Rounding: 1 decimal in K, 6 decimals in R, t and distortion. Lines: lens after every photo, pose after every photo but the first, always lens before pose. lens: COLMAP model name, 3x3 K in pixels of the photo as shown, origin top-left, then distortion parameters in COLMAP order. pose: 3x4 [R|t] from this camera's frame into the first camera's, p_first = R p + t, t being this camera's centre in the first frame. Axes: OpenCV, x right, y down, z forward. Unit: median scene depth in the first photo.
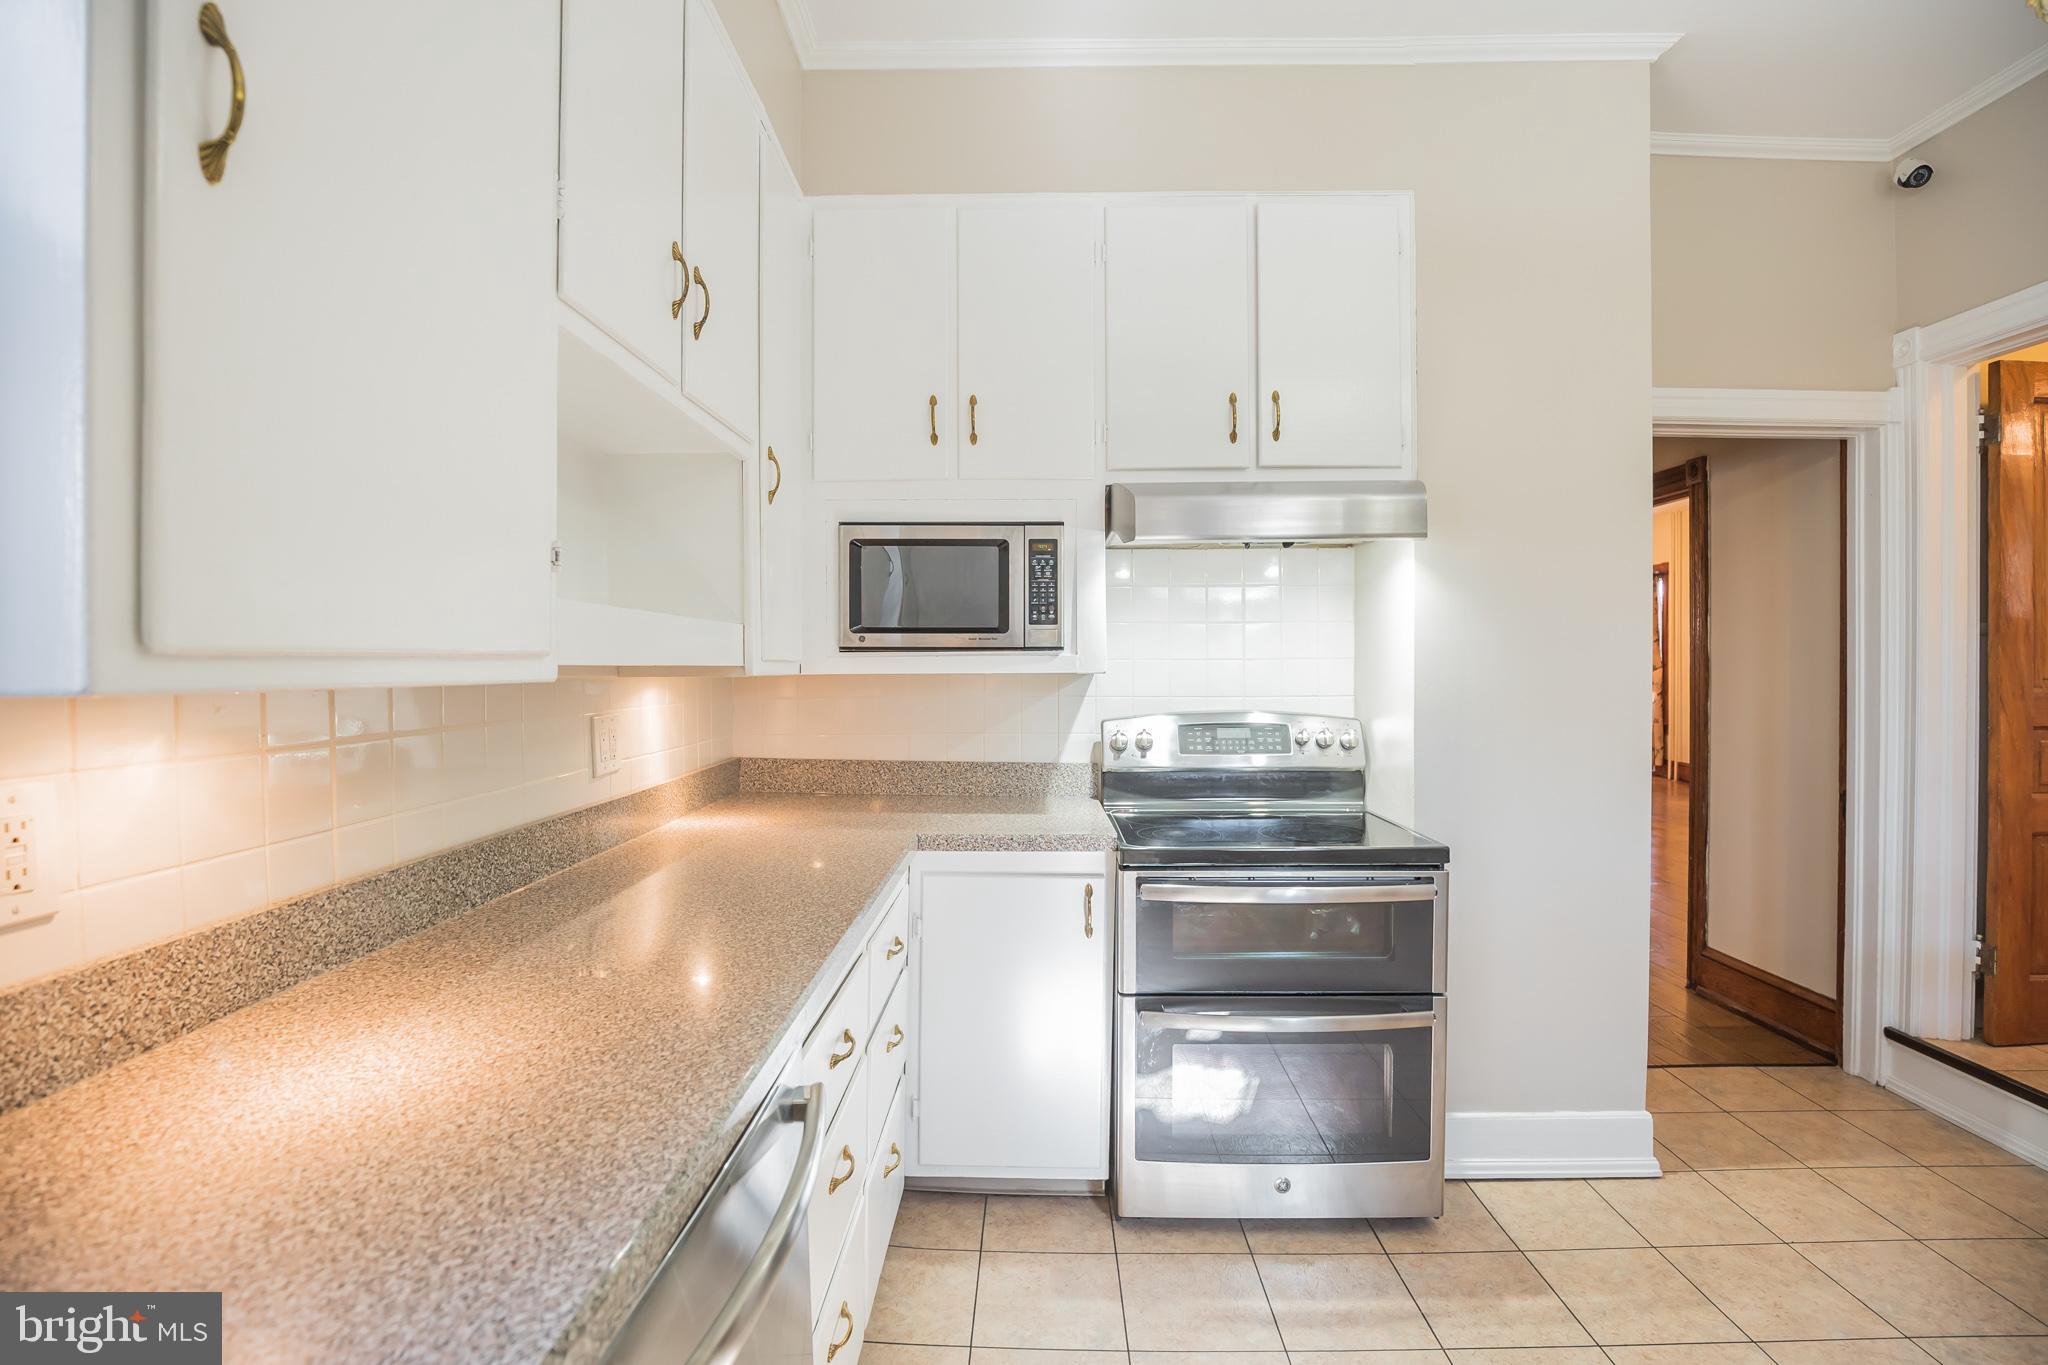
lens RADIAL K [[954.6, 0, 1021.2], [0, 954.6, 666.9], [0, 0, 1]] dist [-0.030634, 0.000109]
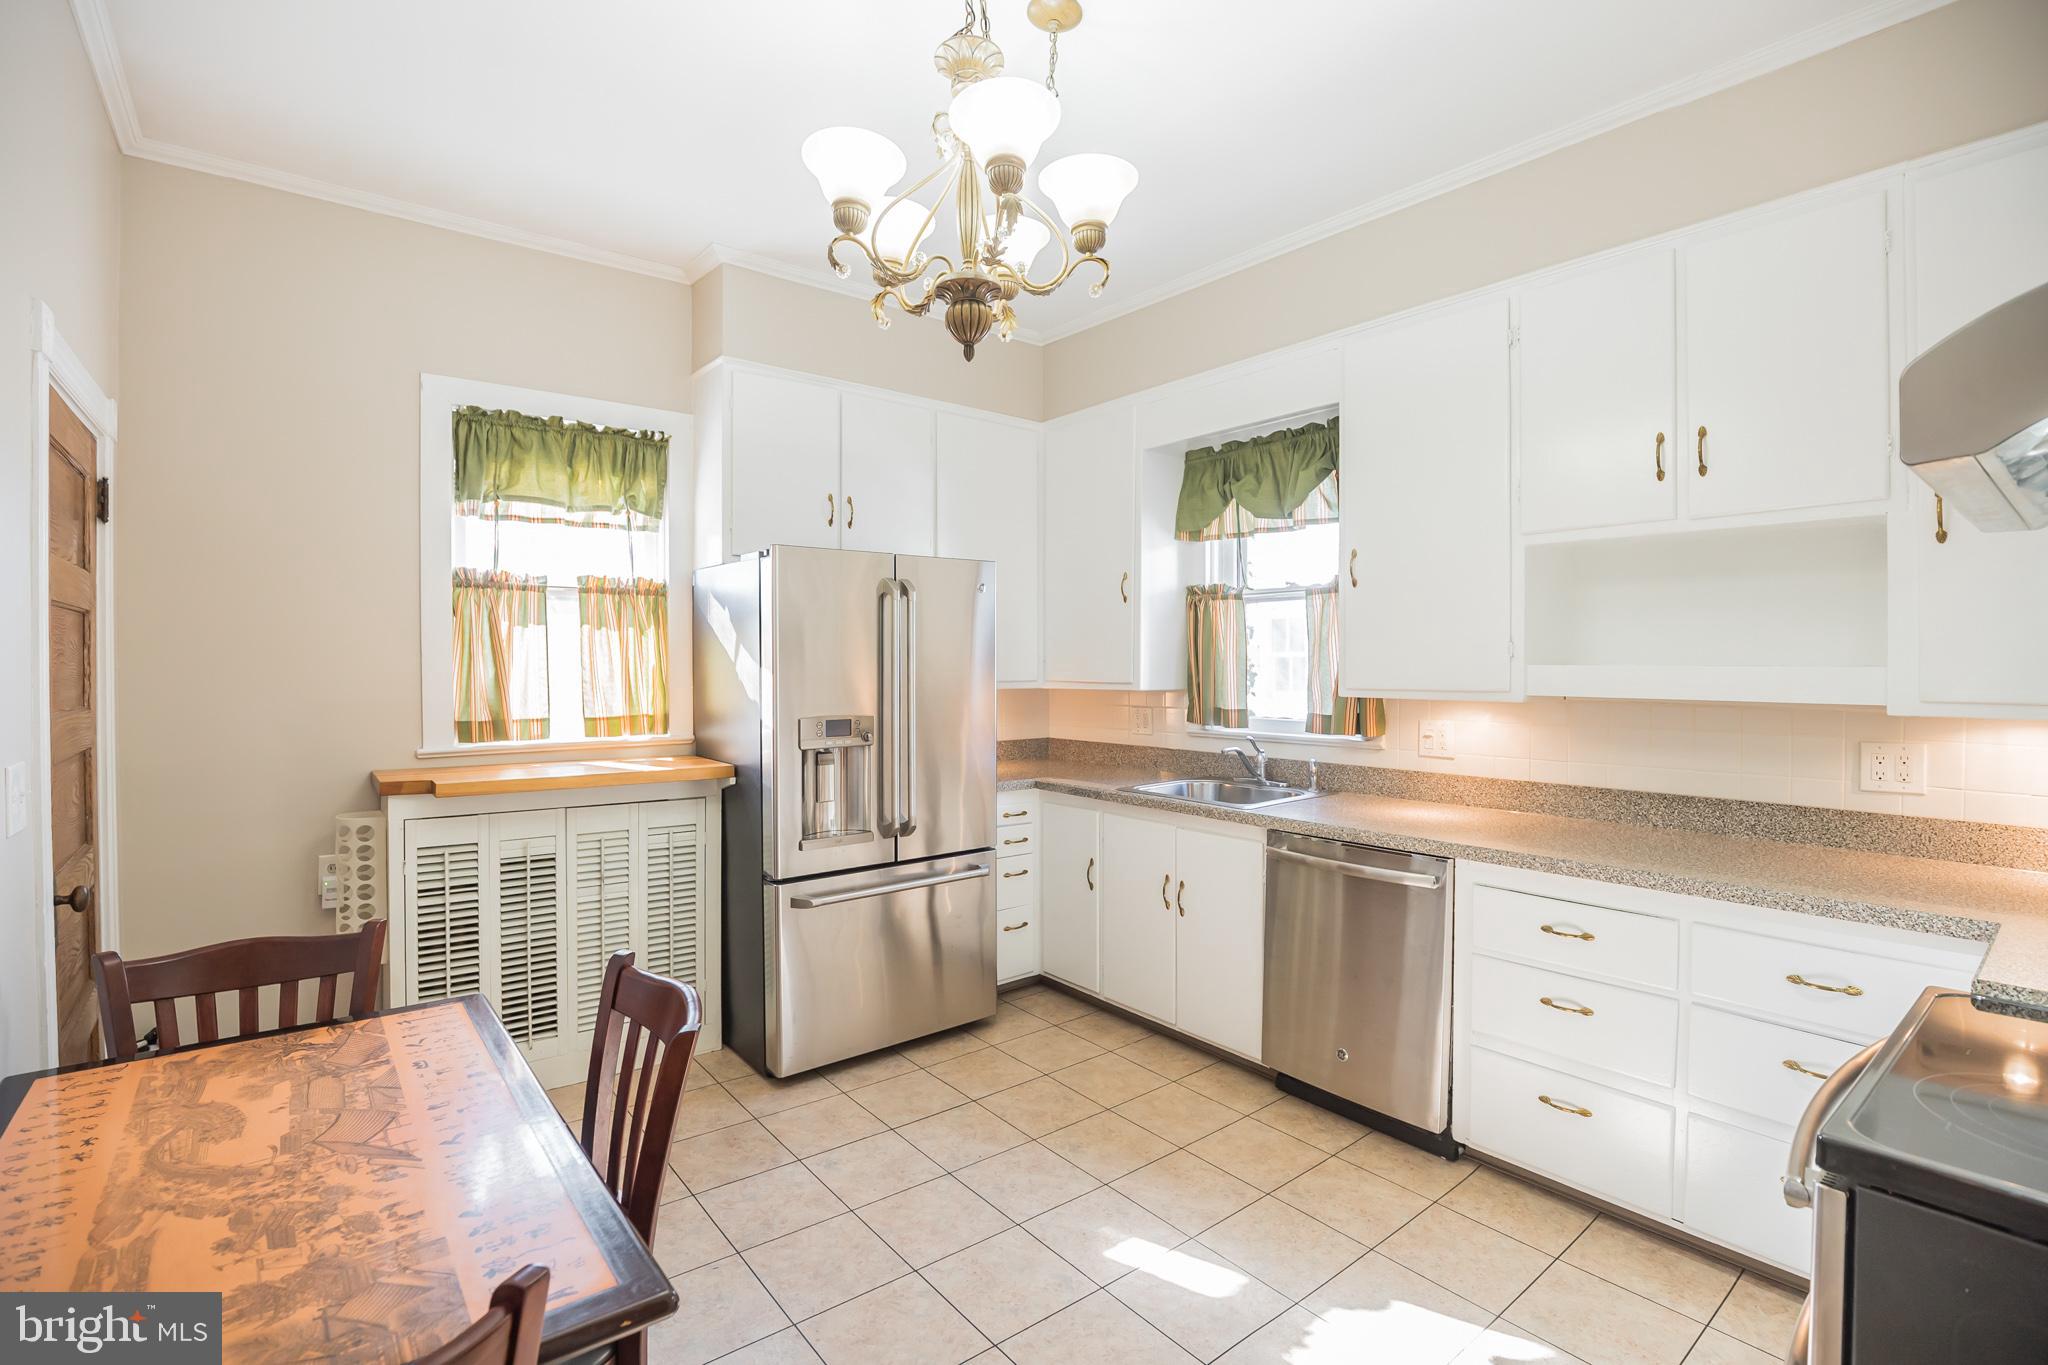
lens RADIAL K [[954.6, 0, 1034.9], [0, 954.6, 678.5], [0, 0, 1]] dist [-0.030634, 0.000109]
pose [[-0.766692, 0.007158, -0.641976, 0.934828], [-0.006301, 0.999806, 0.018673, -0.038174], [0.641985, 0.018361, -0.766498, 0.995224]]
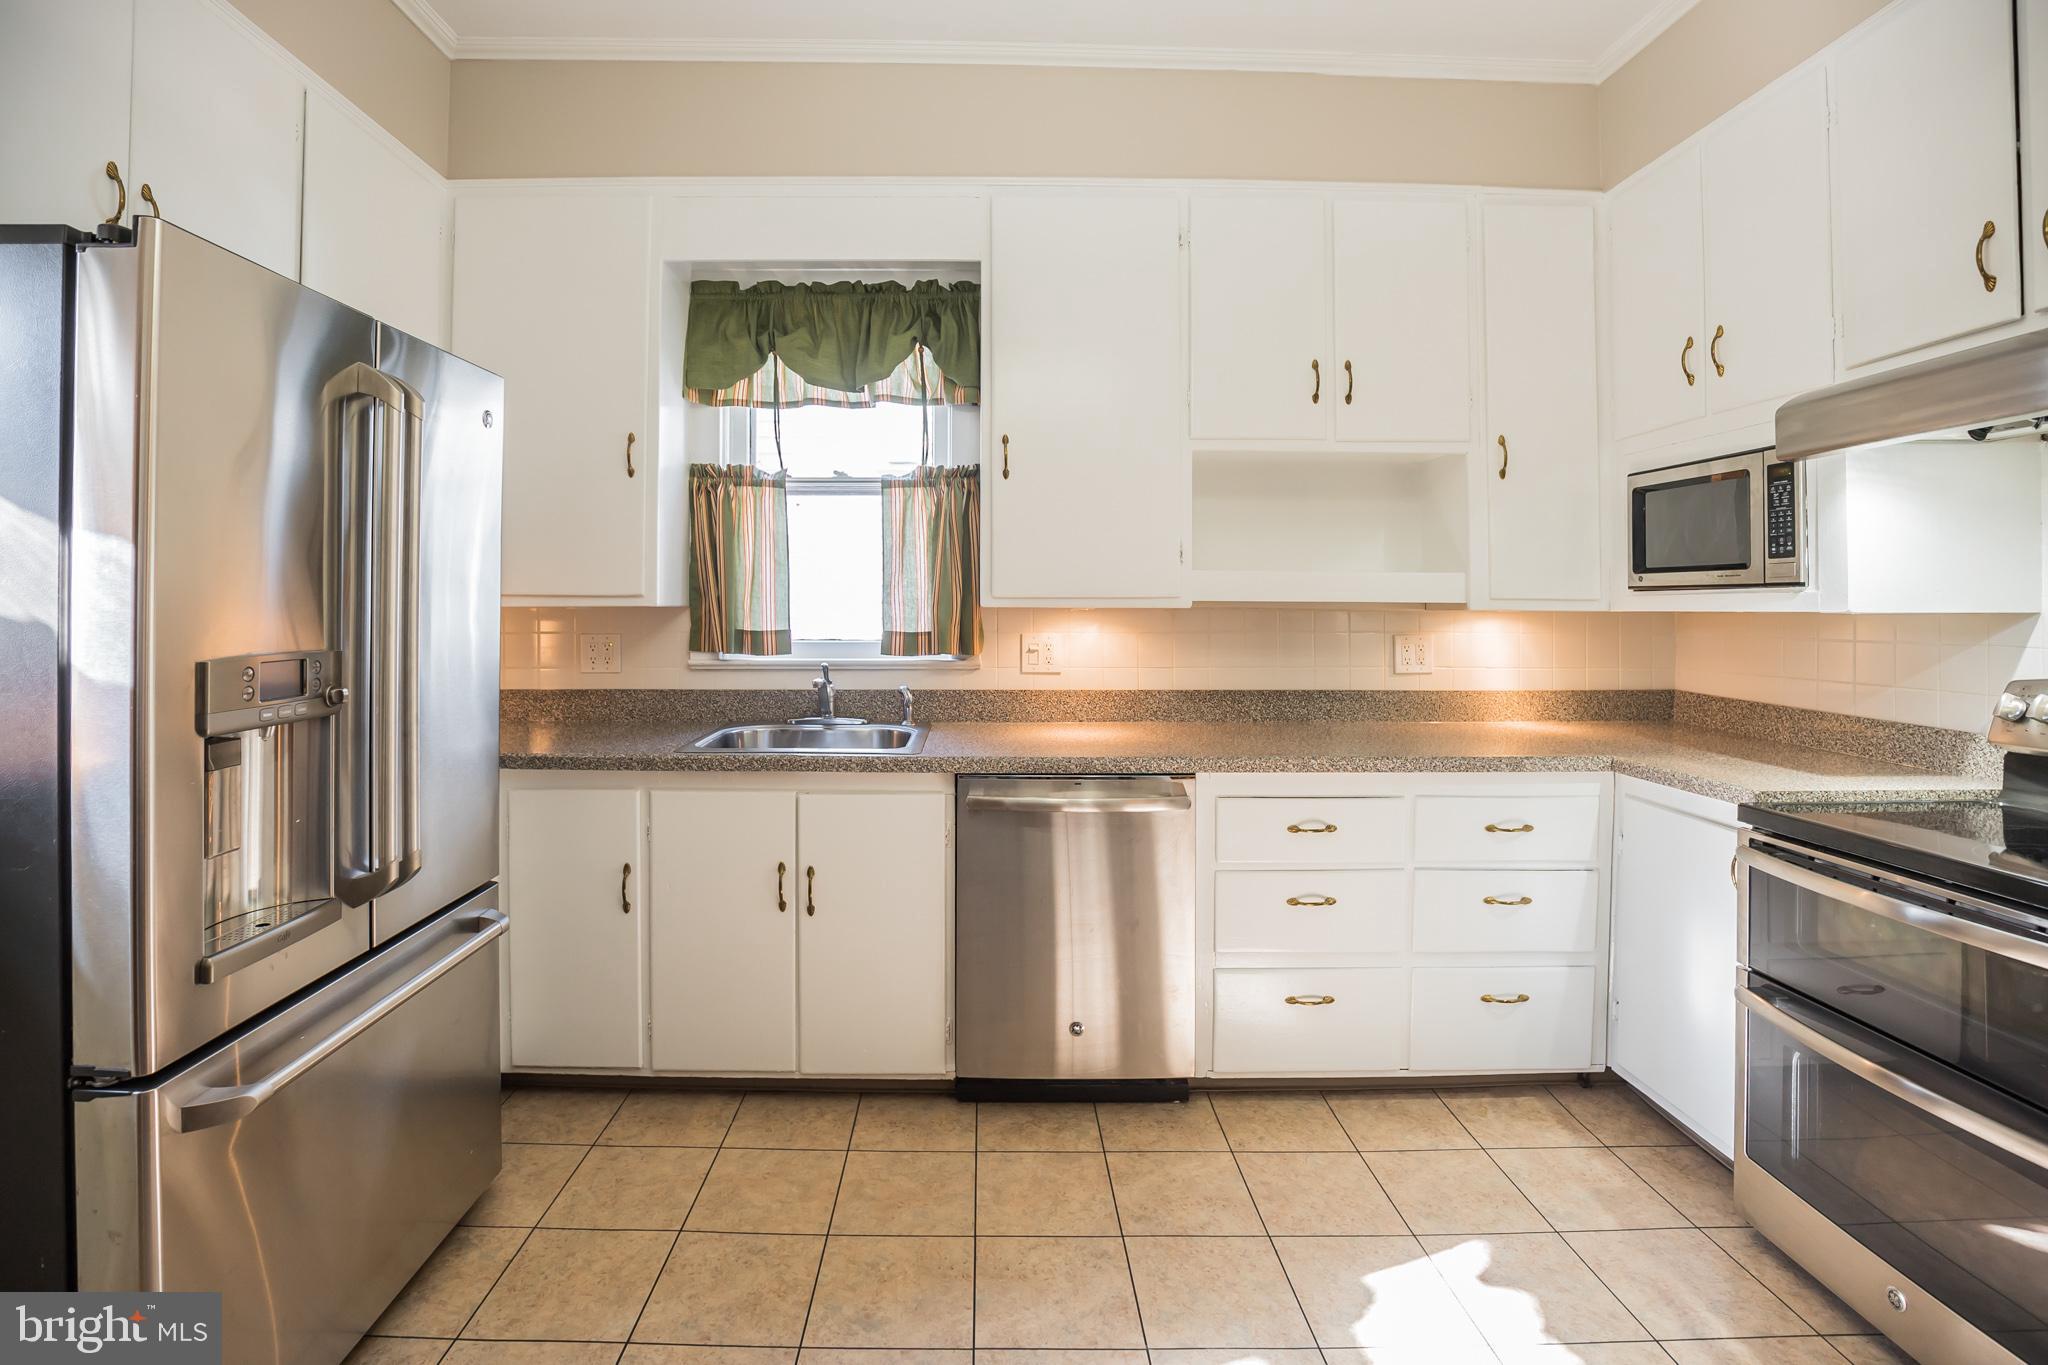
lens RADIAL K [[954.6, 0, 1001.9], [0, 954.6, 597.7], [0, 0, 1]] dist [-0.030634, 0.000109]
pose [[0.028677, -0.007342, -0.999562, 0.882313], [-0.008771, 0.999933, -0.007596, 0.006275], [0.999550, 0.008985, 0.028610, 0.241296]]
